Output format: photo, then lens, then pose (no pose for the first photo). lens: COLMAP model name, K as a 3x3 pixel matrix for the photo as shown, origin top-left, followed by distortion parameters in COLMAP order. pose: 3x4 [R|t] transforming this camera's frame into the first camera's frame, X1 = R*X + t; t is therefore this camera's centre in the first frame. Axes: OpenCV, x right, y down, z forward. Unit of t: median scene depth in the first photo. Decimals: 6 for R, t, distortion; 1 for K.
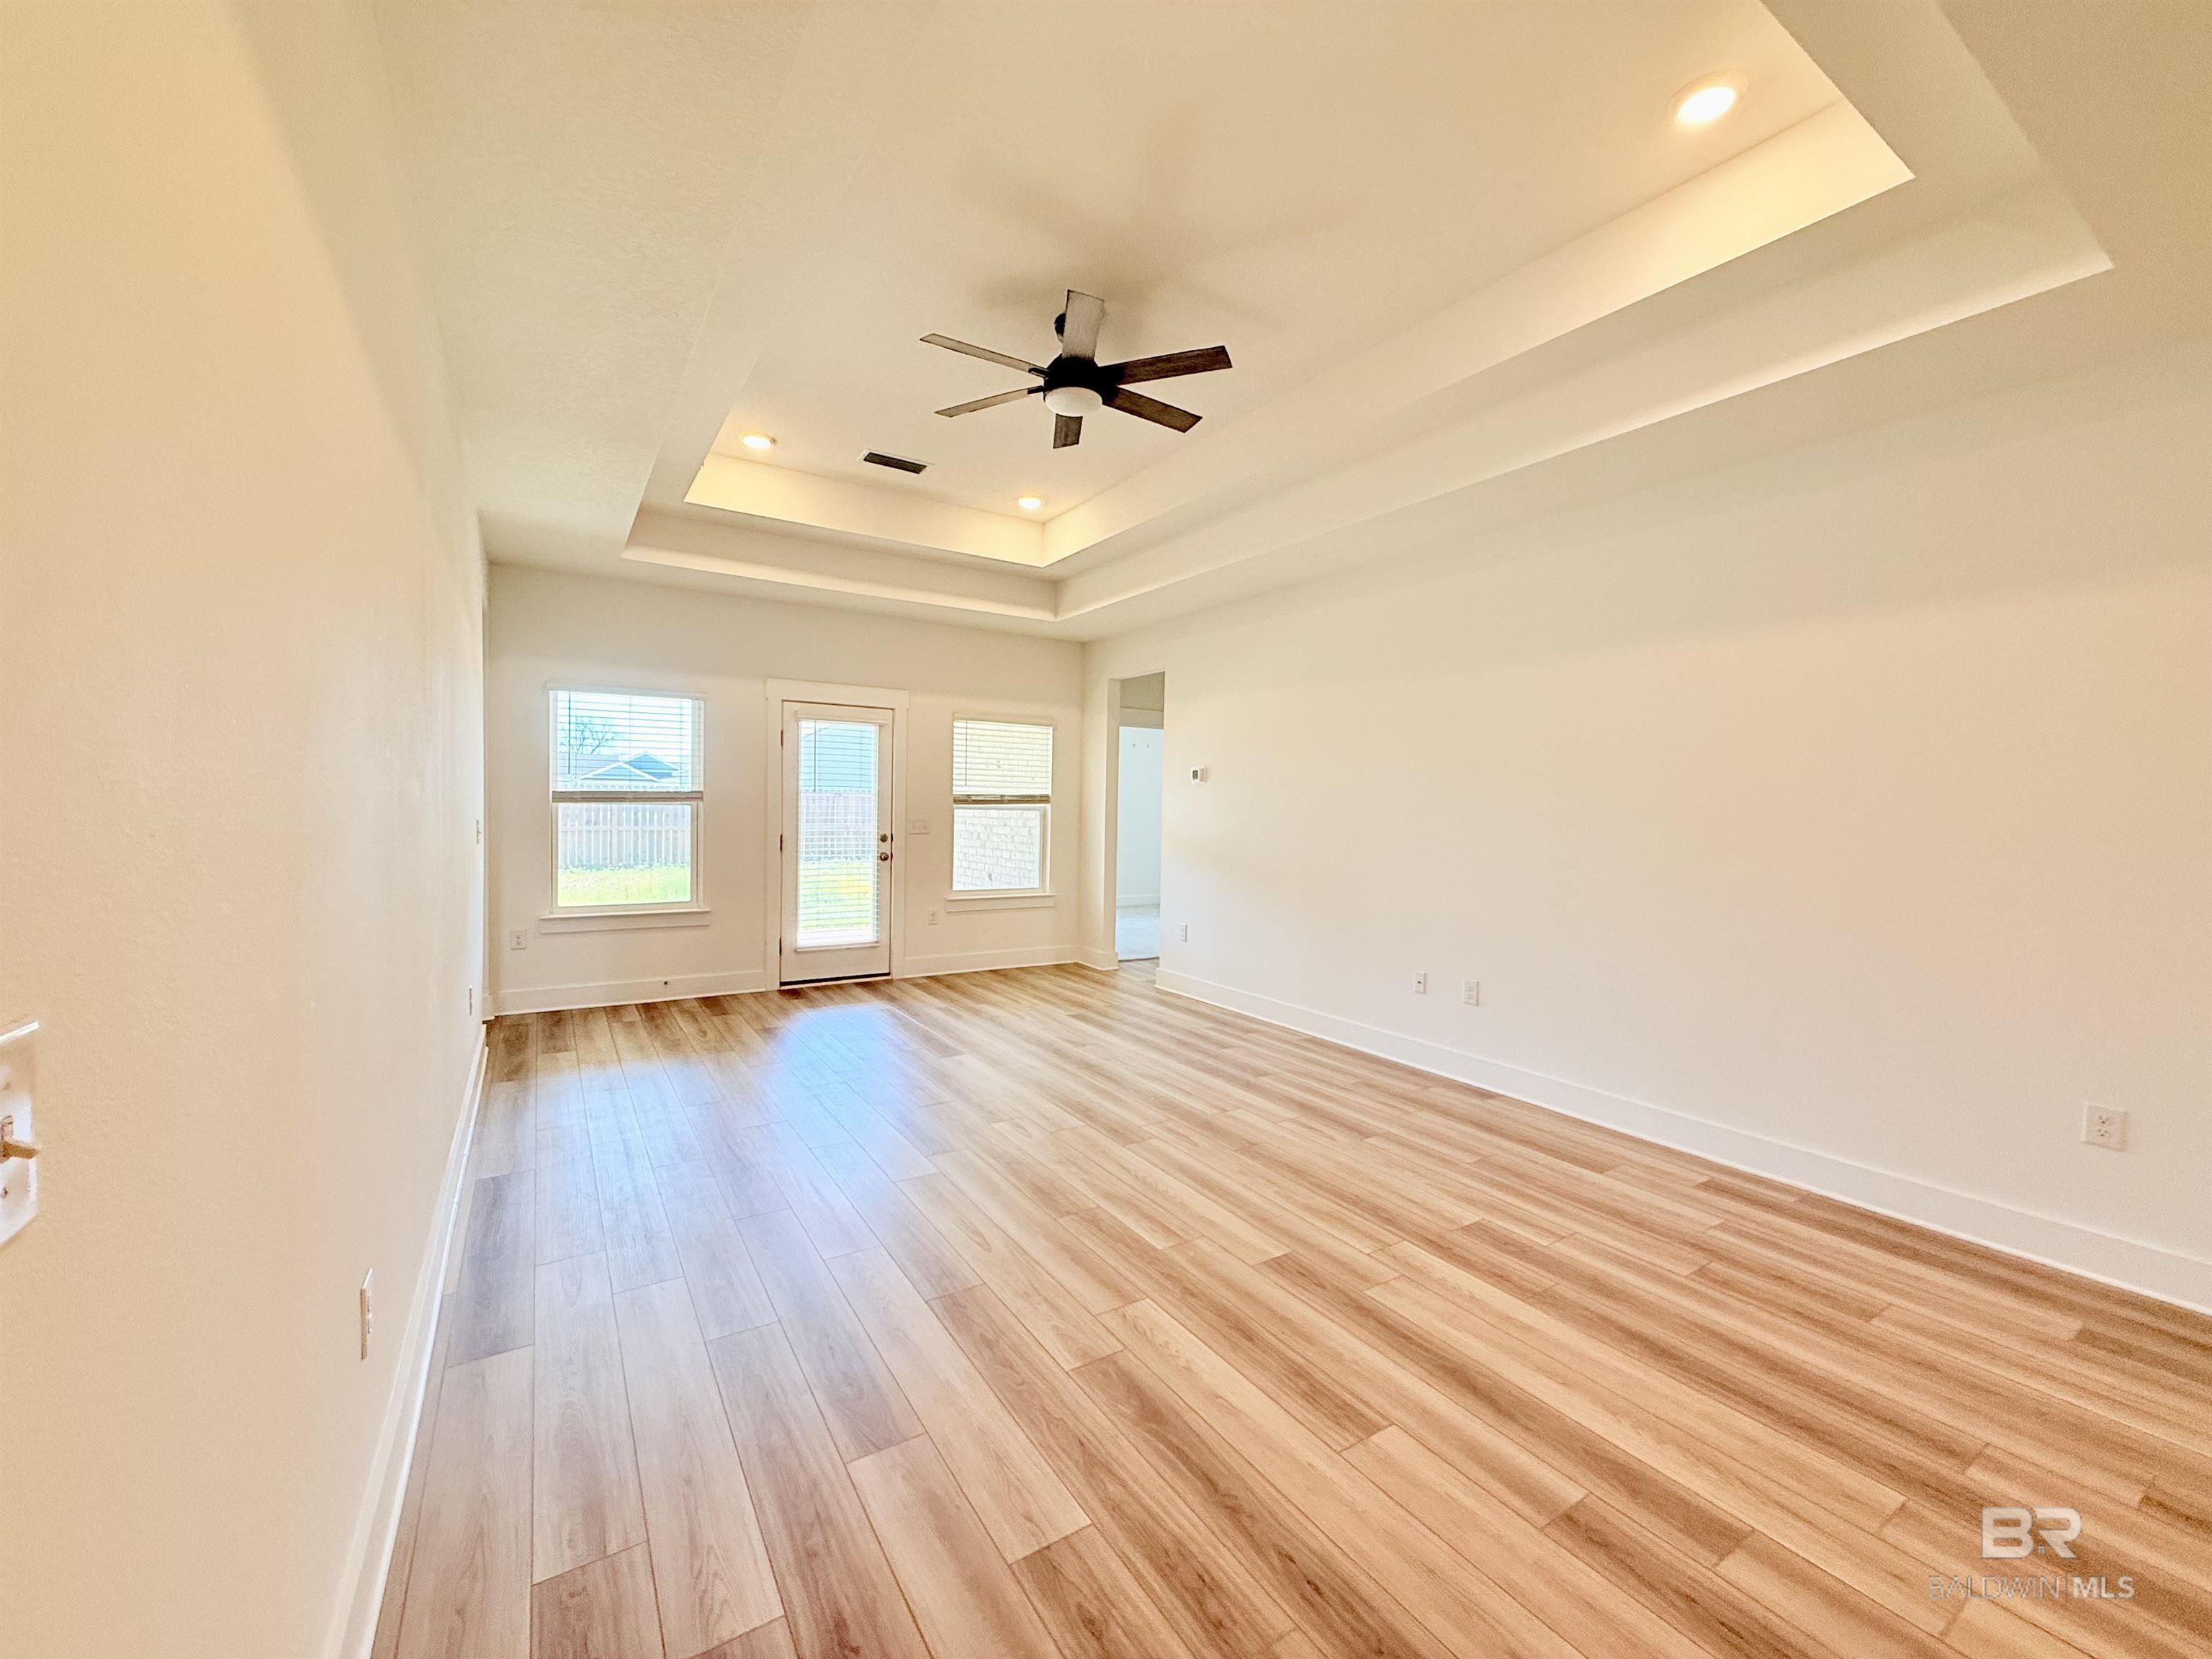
lens RADIAL K [[882.3, 0, 1098.9], [0, 882.3, 828.8], [0, 0, 1]] dist [-0.000156, -0.000233]
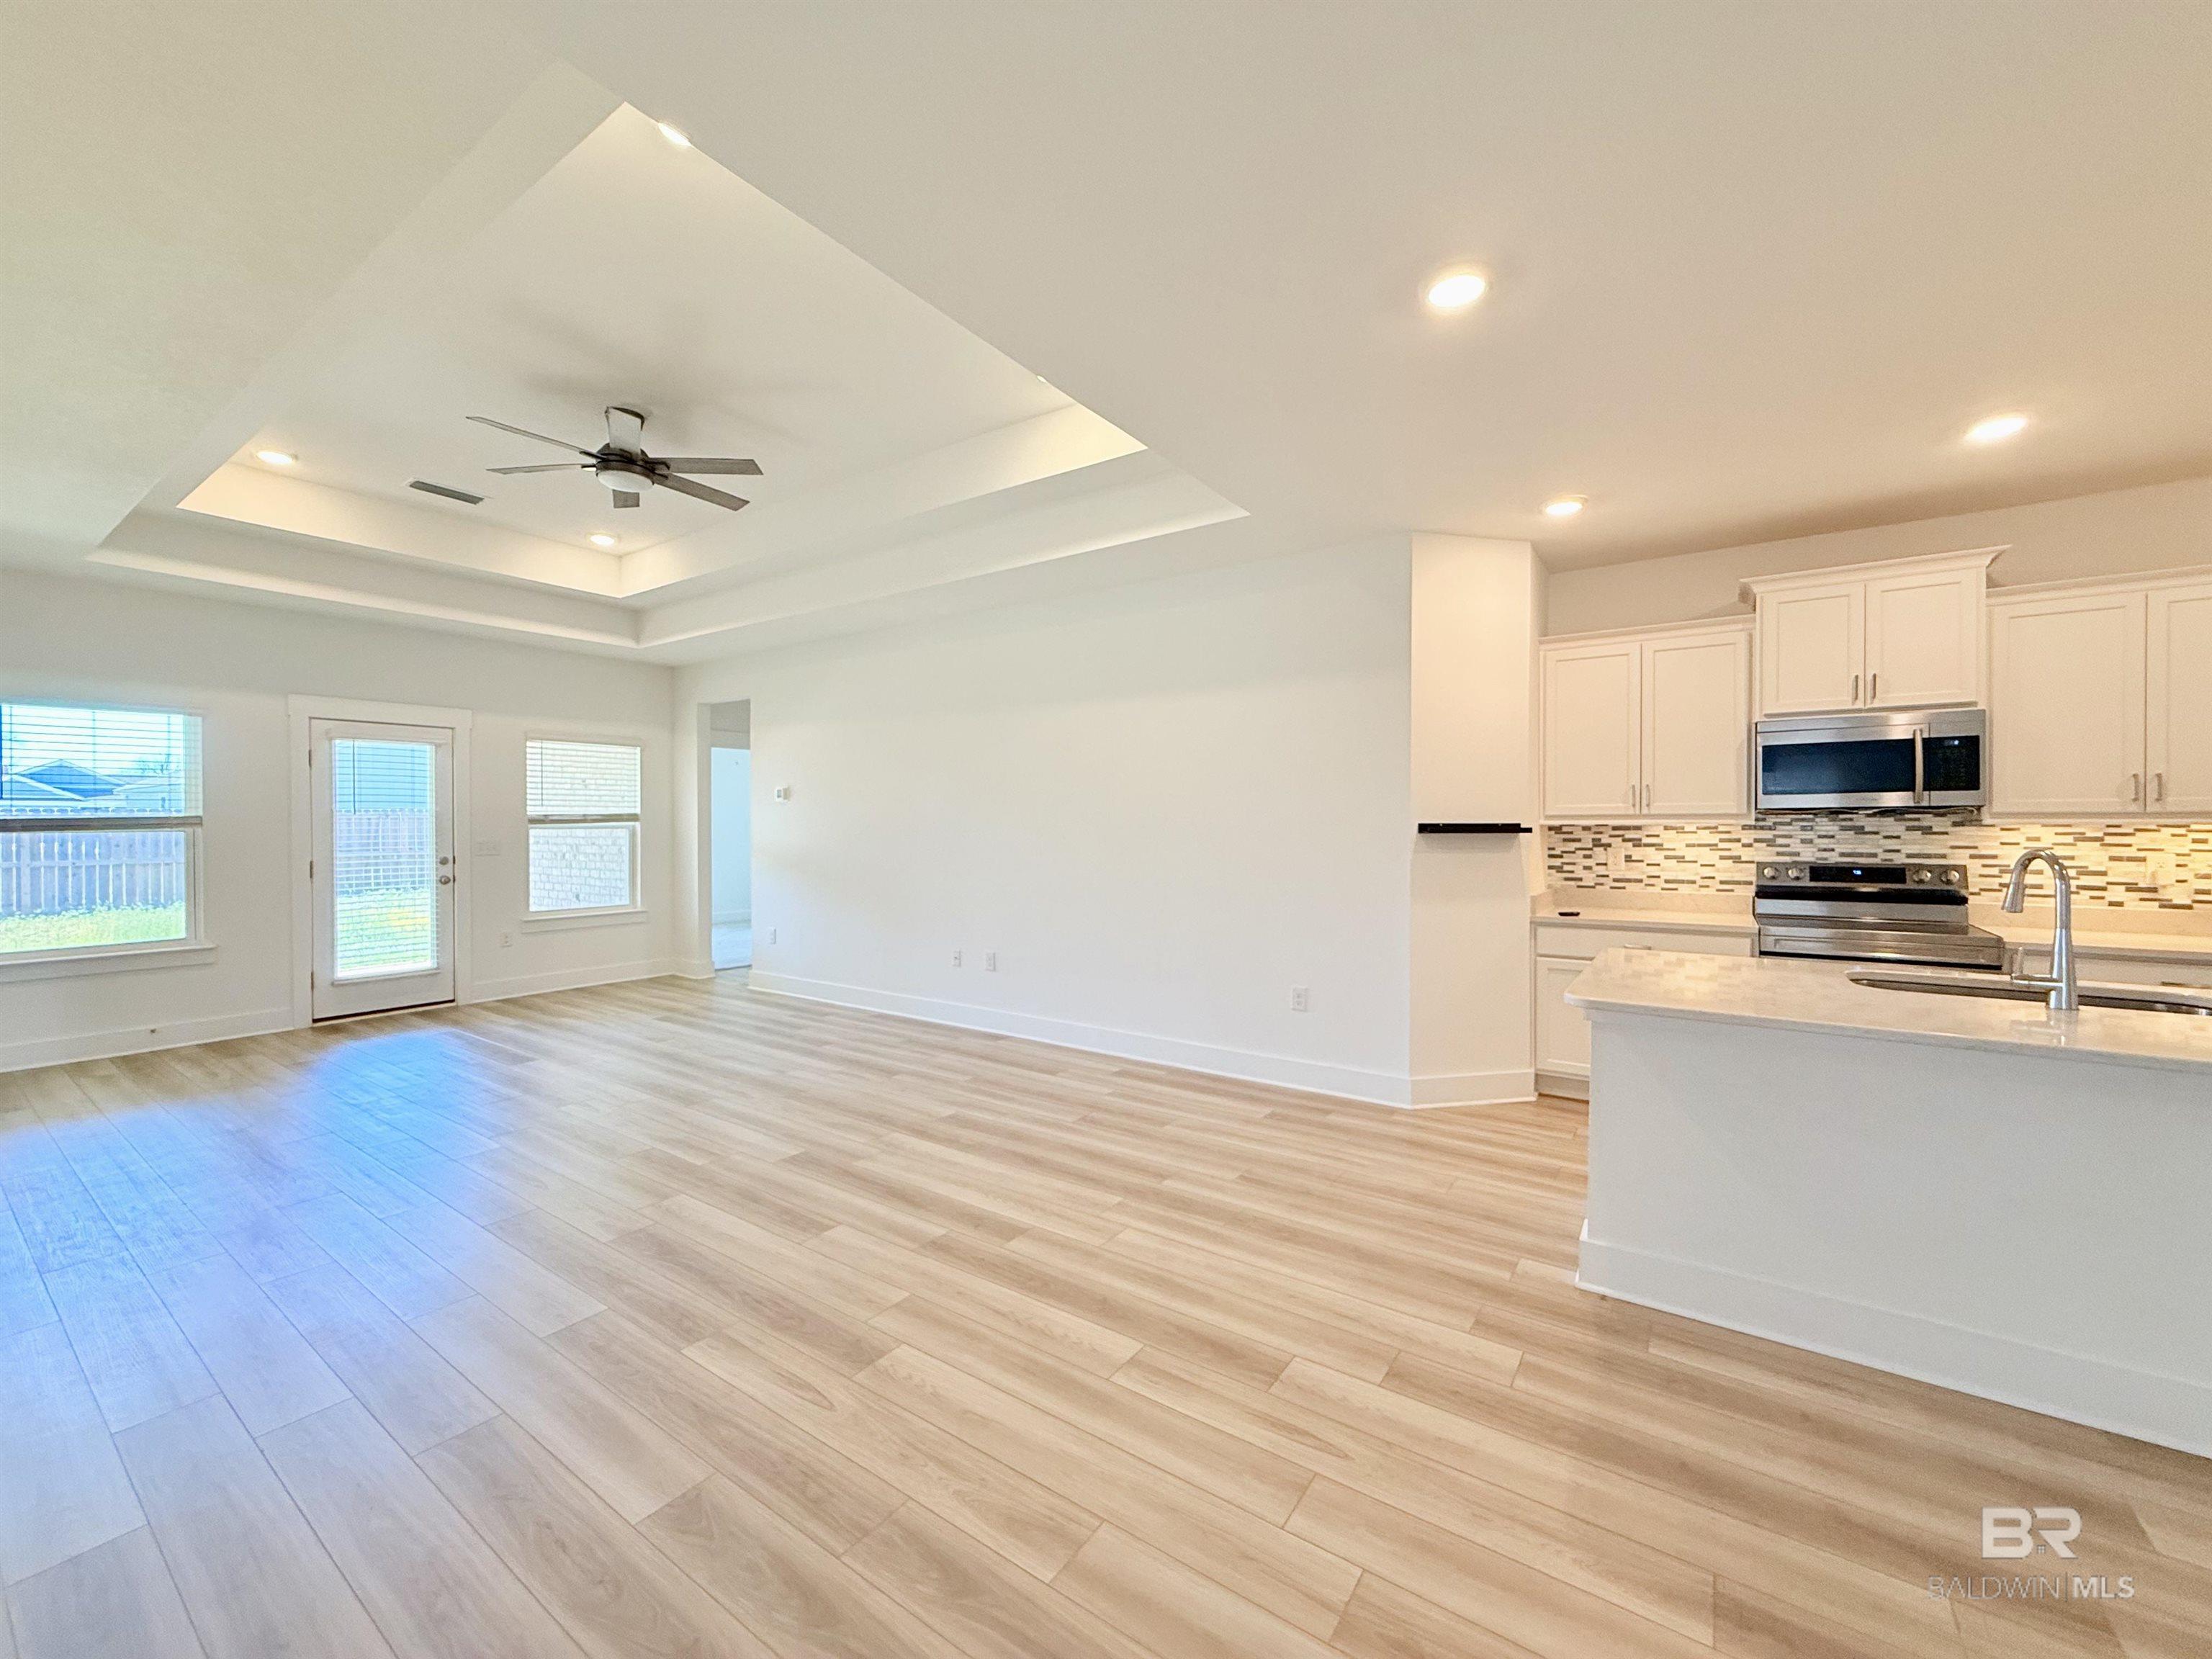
lens RADIAL K [[882.3, 0, 1098.9], [0, 882.3, 828.8], [0, 0, 1]] dist [-0.000156, -0.000233]
pose [[0.923295, -0.022702, 0.383420, 0.066353], [0.028098, 0.999569, -0.008476, 0.005104], [-0.383062, 0.018600, 0.923535, -0.229848]]
